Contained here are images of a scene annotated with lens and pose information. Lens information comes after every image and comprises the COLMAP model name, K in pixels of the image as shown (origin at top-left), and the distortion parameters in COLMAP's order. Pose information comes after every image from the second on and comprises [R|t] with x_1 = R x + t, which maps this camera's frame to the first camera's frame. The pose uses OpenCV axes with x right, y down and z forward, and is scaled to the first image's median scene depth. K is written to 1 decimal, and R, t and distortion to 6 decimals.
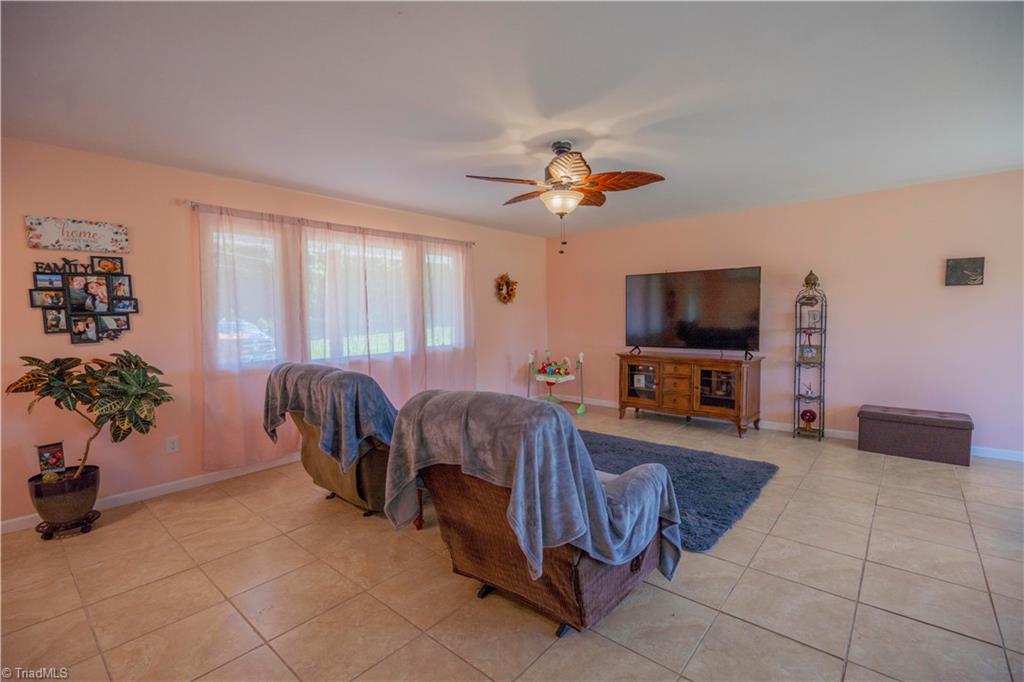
lens RADIAL K [[459.9, 0, 515.3], [0, 459.9, 340.4], [0, 0, 1]] dist [-0.008913, 0.000759]
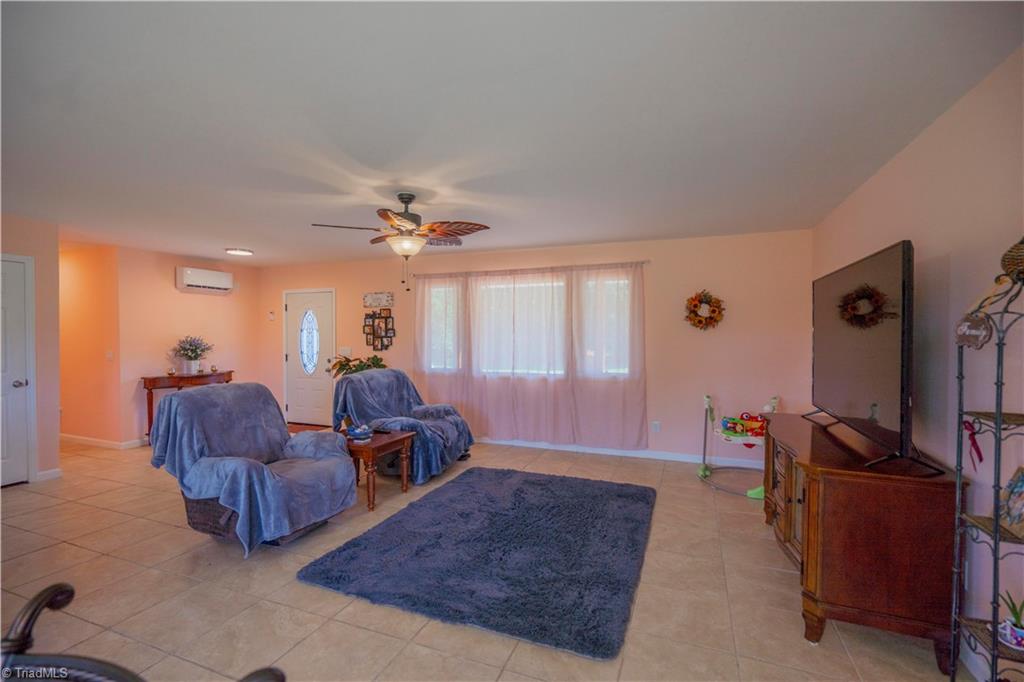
lens RADIAL K [[459.9, 0, 512.6], [0, 459.9, 342.3], [0, 0, 1]] dist [-0.008913, 0.000759]
pose [[0.331579, 0.031872, -0.942889, 1.208287], [-0.060861, 0.998070, 0.012334, -0.092938], [0.941463, 0.053295, 0.332878, 0.851816]]
